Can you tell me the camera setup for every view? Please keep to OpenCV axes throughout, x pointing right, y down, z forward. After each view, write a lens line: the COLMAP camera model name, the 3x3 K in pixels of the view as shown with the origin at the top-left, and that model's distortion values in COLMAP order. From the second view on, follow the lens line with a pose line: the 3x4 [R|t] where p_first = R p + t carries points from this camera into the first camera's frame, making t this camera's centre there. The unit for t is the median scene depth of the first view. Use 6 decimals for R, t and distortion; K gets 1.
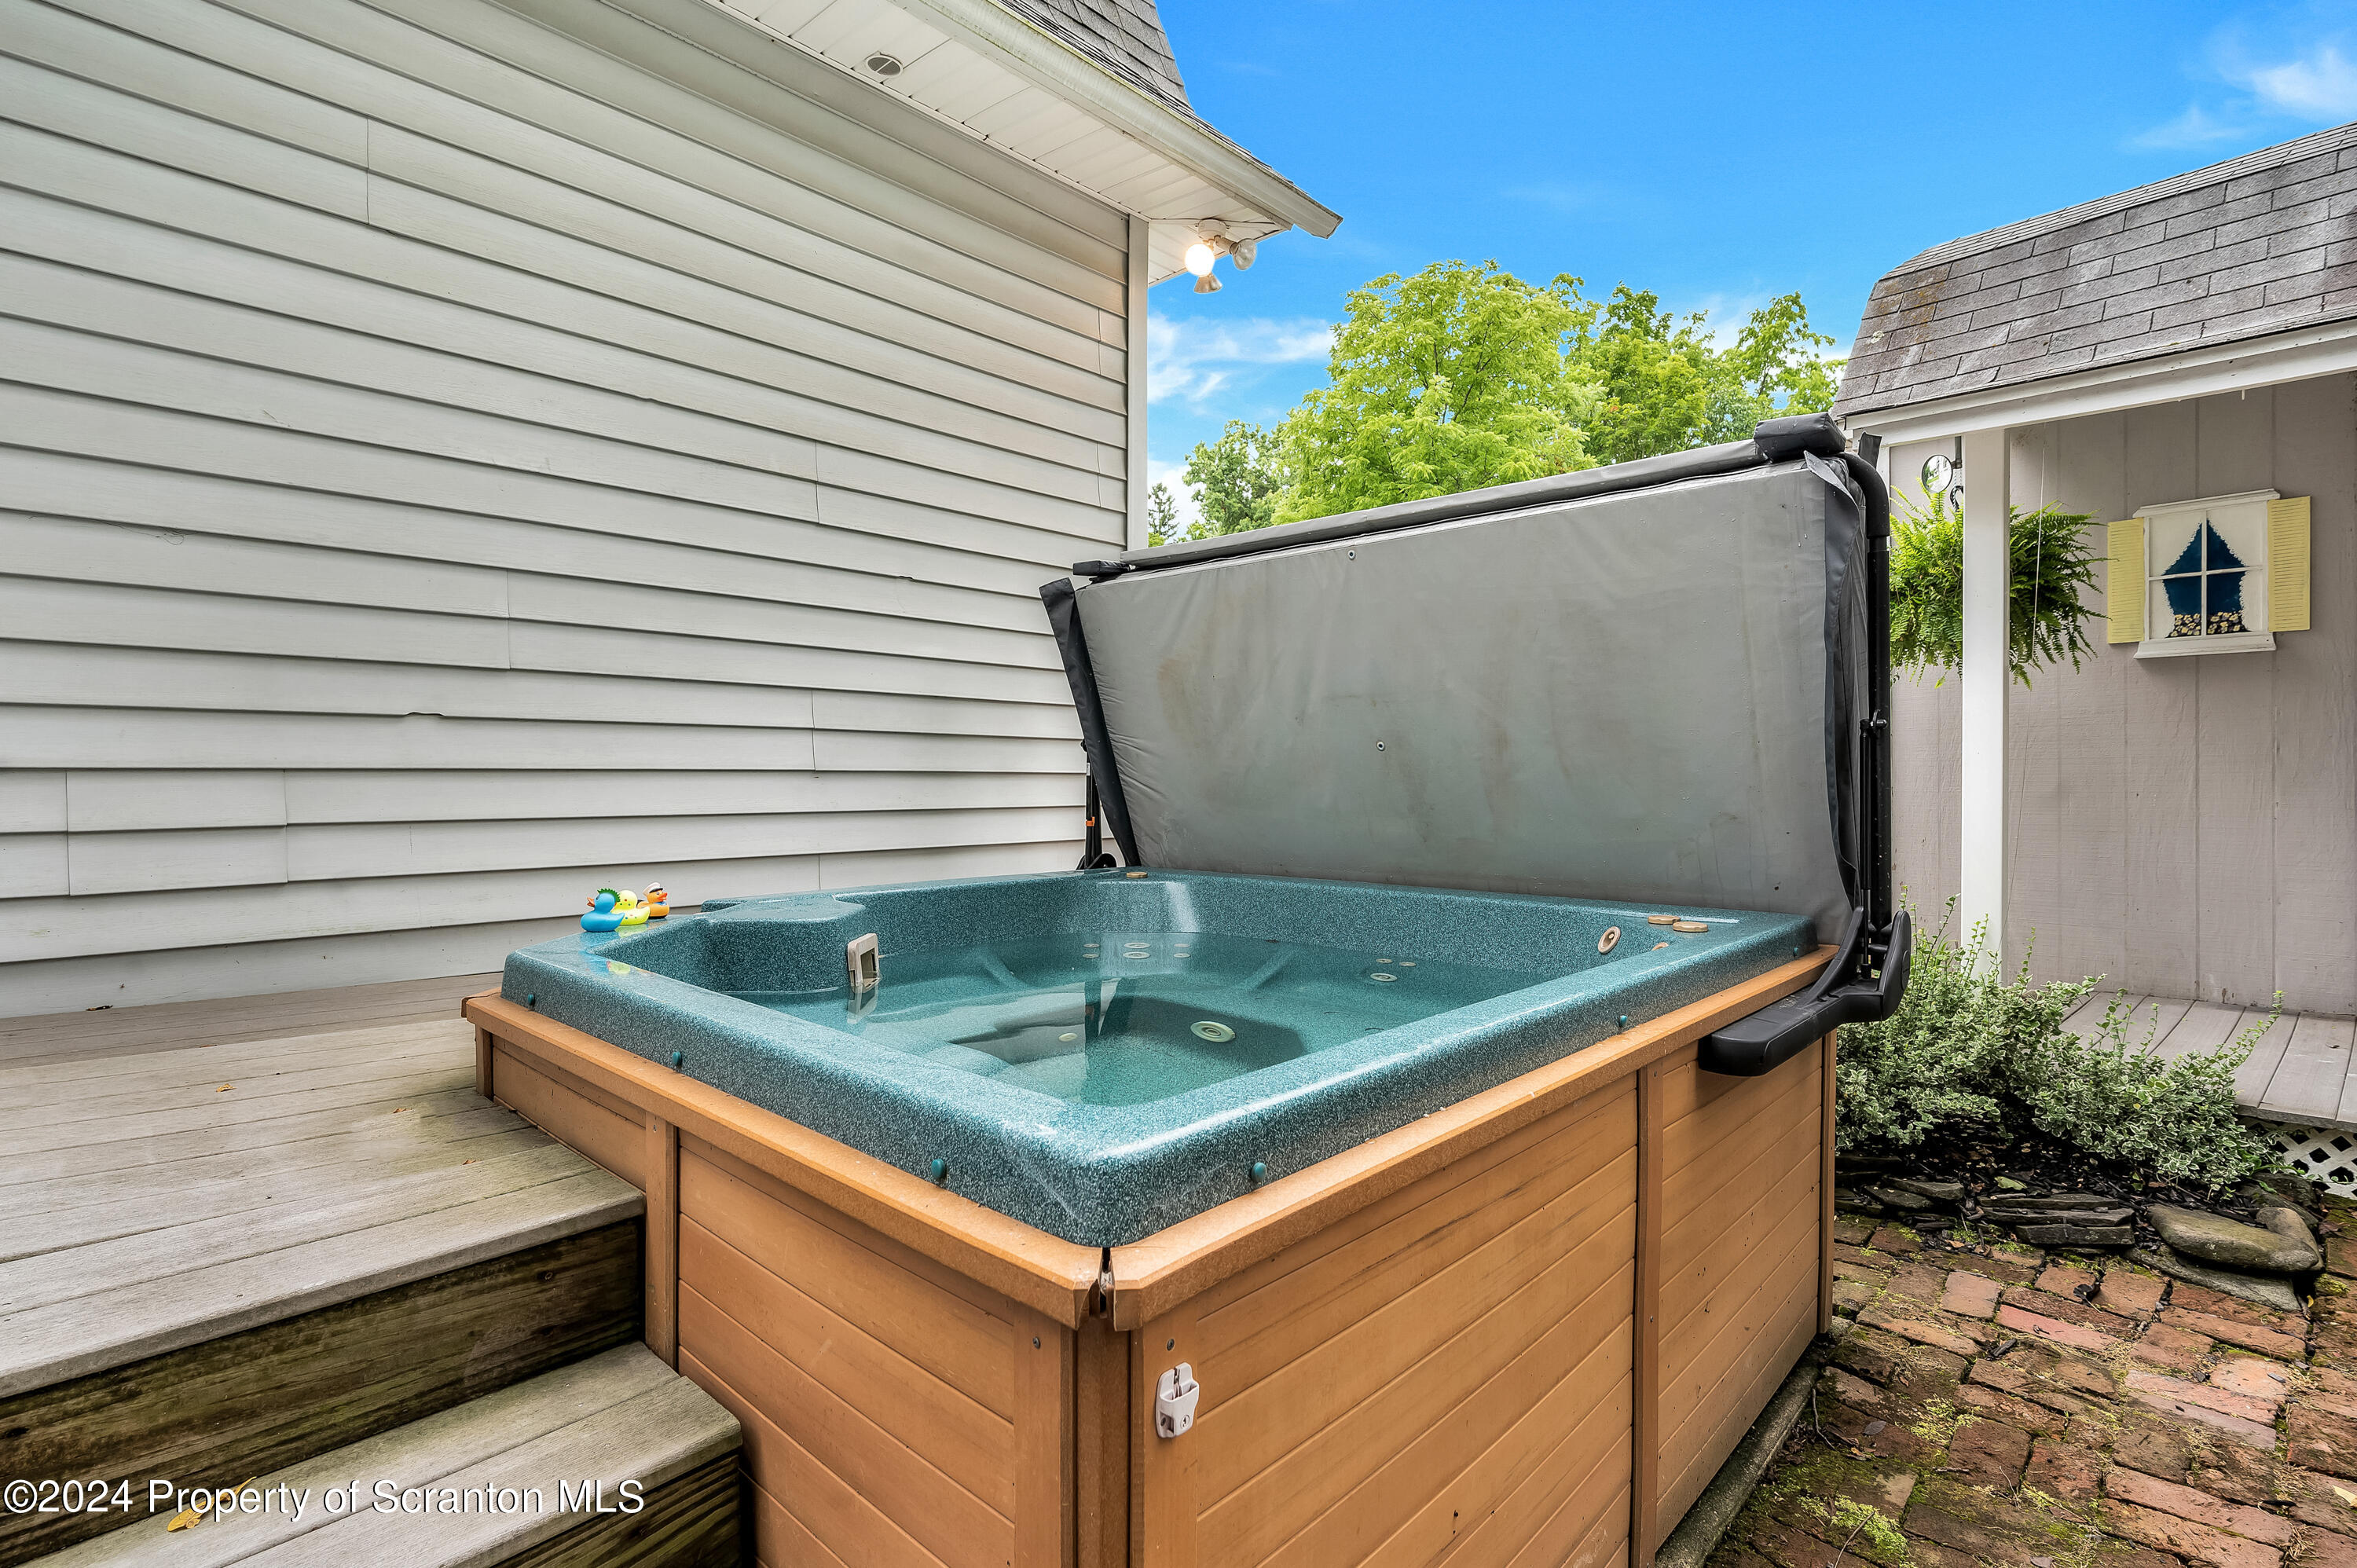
lens RADIAL K [[1125.1, 0, 1178.5], [0, 1125.1, 784.0], [0, 0, 1]] dist [0.000654, 0.000134]
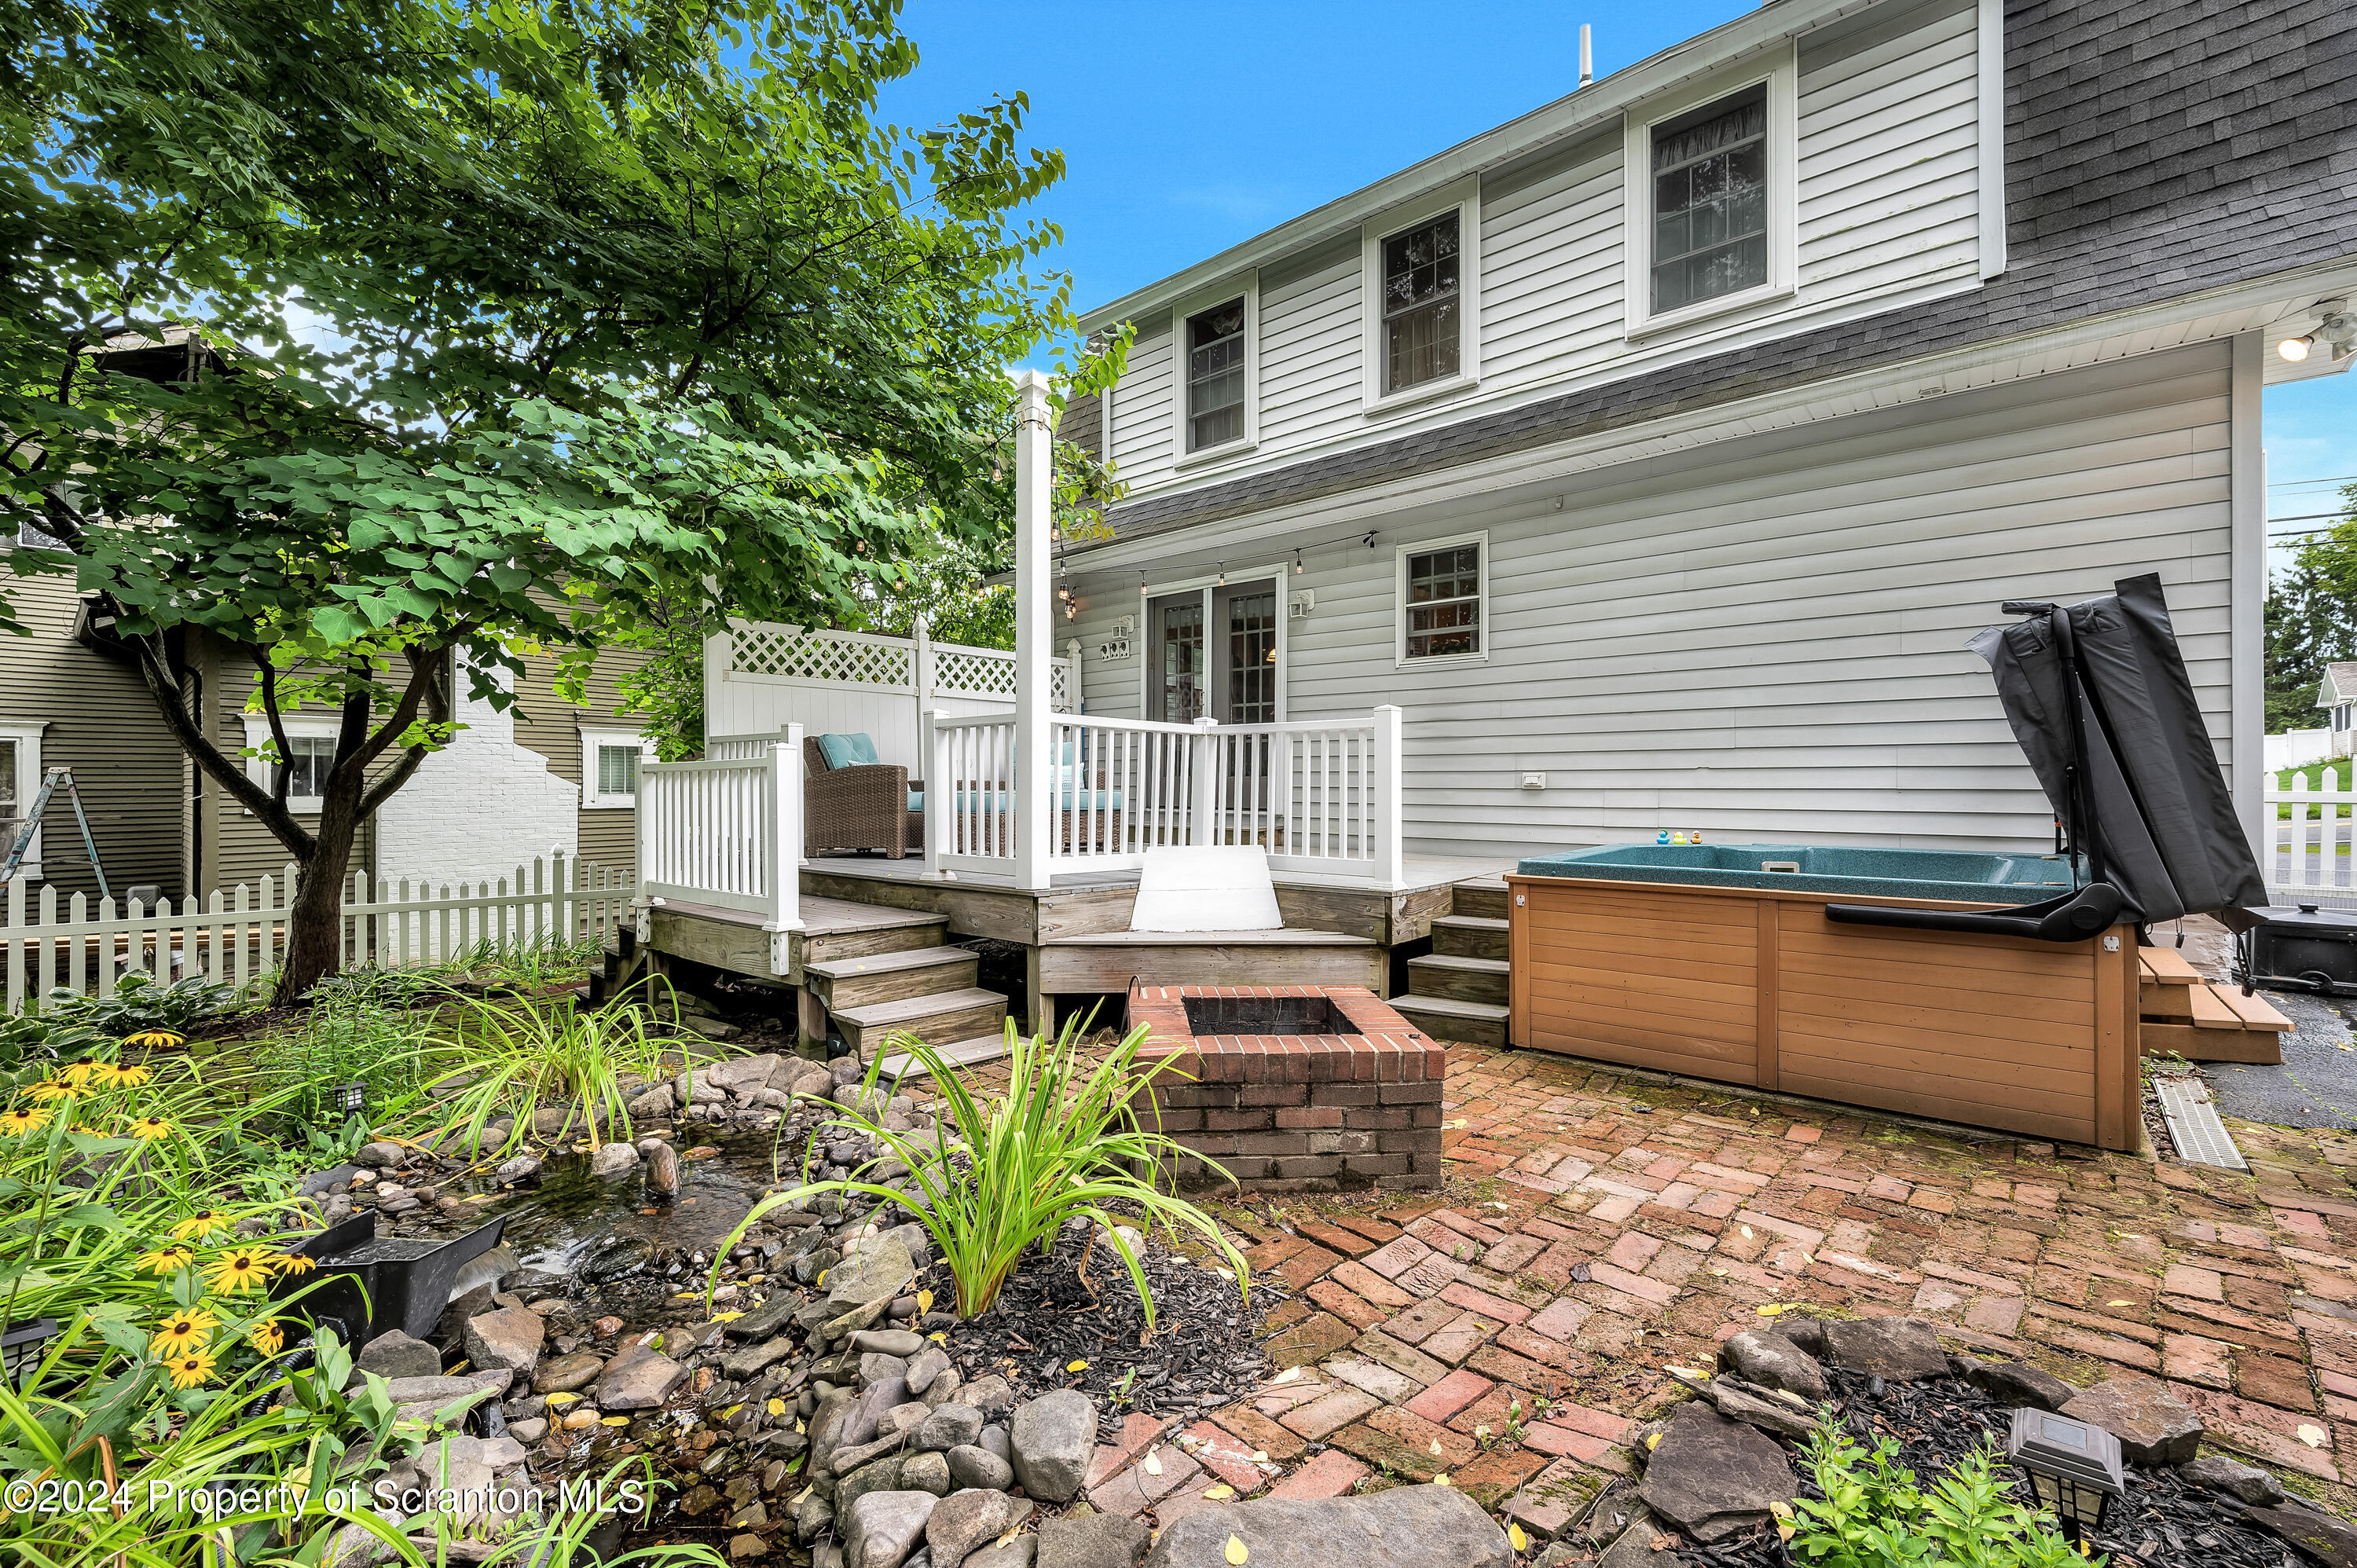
lens RADIAL K [[933.1, 0, 1203.9], [0, 933.1, 783.6], [0, 0, 1]] dist [-0.010580, -0.000016]
pose [[0.065399, 0.001715, -0.997858, 1.117150], [-0.000858, 0.999998, 0.001662, -0.023077], [0.997859, 0.000747, 0.065400, -0.231705]]
